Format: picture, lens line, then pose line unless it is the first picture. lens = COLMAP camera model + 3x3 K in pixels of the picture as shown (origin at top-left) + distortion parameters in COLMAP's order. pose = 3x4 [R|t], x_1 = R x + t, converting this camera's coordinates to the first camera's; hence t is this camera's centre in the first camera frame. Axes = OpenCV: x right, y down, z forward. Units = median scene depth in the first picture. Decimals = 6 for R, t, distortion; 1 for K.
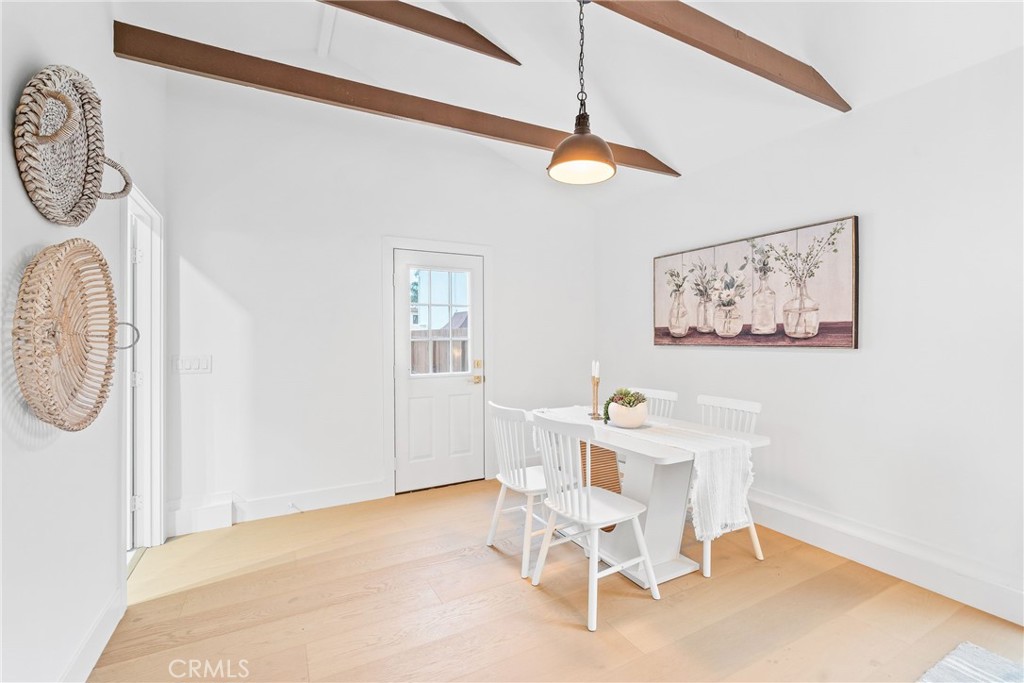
lens RADIAL K [[443.1, 0, 511.5], [0, 443.1, 338.4], [0, 0, 1]] dist [0.000363, -0.000513]
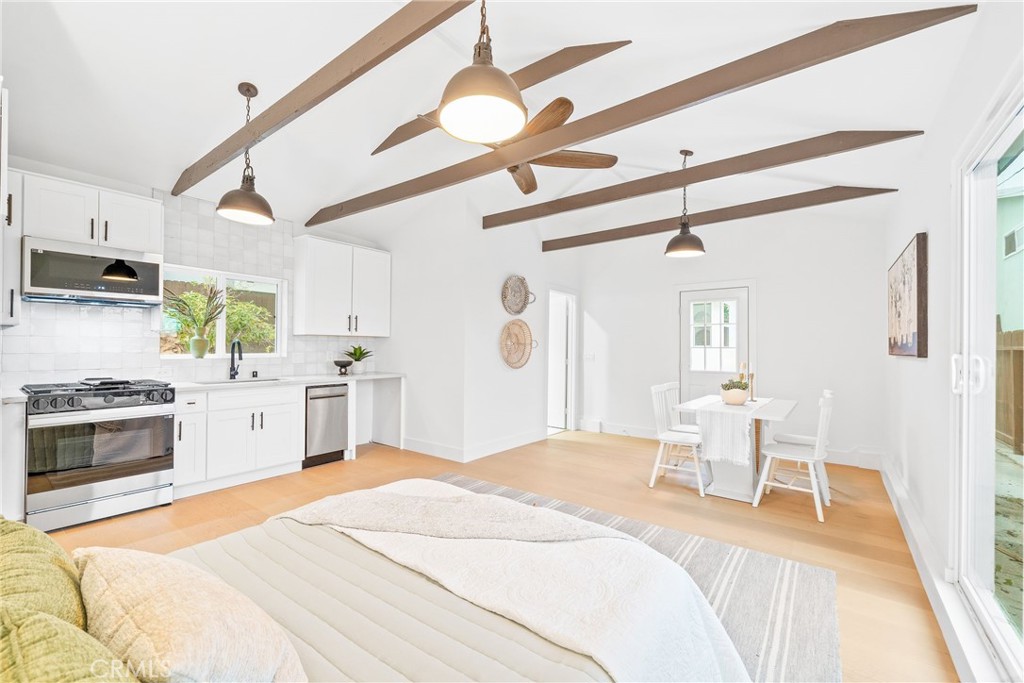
lens RADIAL K [[420.3, 0, 512.9], [0, 420.3, 343.8], [0, 0, 1]] dist [-0.001112, -0.000059]
pose [[0.424437, -0.000051, -0.905458, 1.544120], [-0.011014, 0.999926, -0.005219, 0.006670], [0.905391, 0.012188, 0.424405, -0.383496]]
